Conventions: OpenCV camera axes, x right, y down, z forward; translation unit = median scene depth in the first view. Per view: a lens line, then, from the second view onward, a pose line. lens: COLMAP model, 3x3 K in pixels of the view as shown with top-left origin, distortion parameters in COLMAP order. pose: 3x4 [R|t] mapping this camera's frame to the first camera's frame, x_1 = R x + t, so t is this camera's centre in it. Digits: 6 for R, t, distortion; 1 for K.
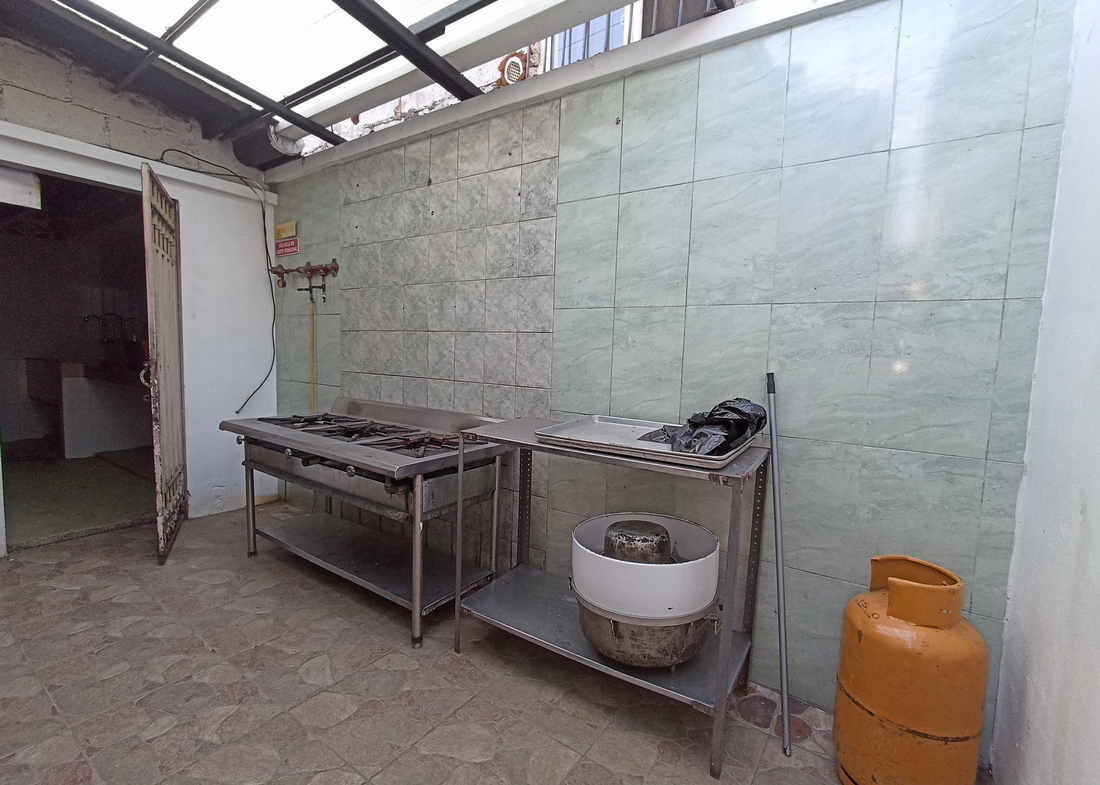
lens RADIAL K [[486.2, 0, 549.6], [0, 486.2, 388.5], [0, 0, 1]] dist [-0.002170, -0.000596]
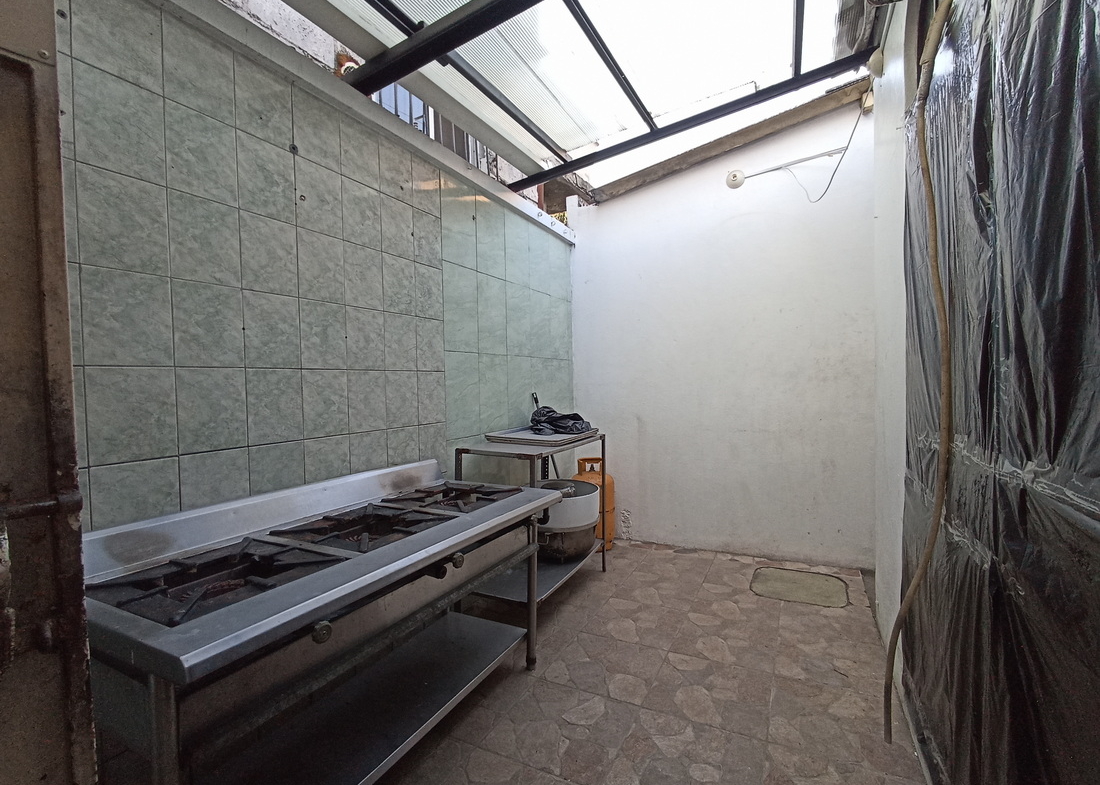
lens RADIAL K [[486.2, 0, 549.5], [0, 486.2, 390.5], [0, 0, 1]] dist [-0.002170, -0.000596]
pose [[-0.110123, -0.045417, 0.992880, -1.100339], [0.098517, 0.993537, 0.056373, -0.106994], [-0.989023, 0.104024, -0.104937, 0.853746]]
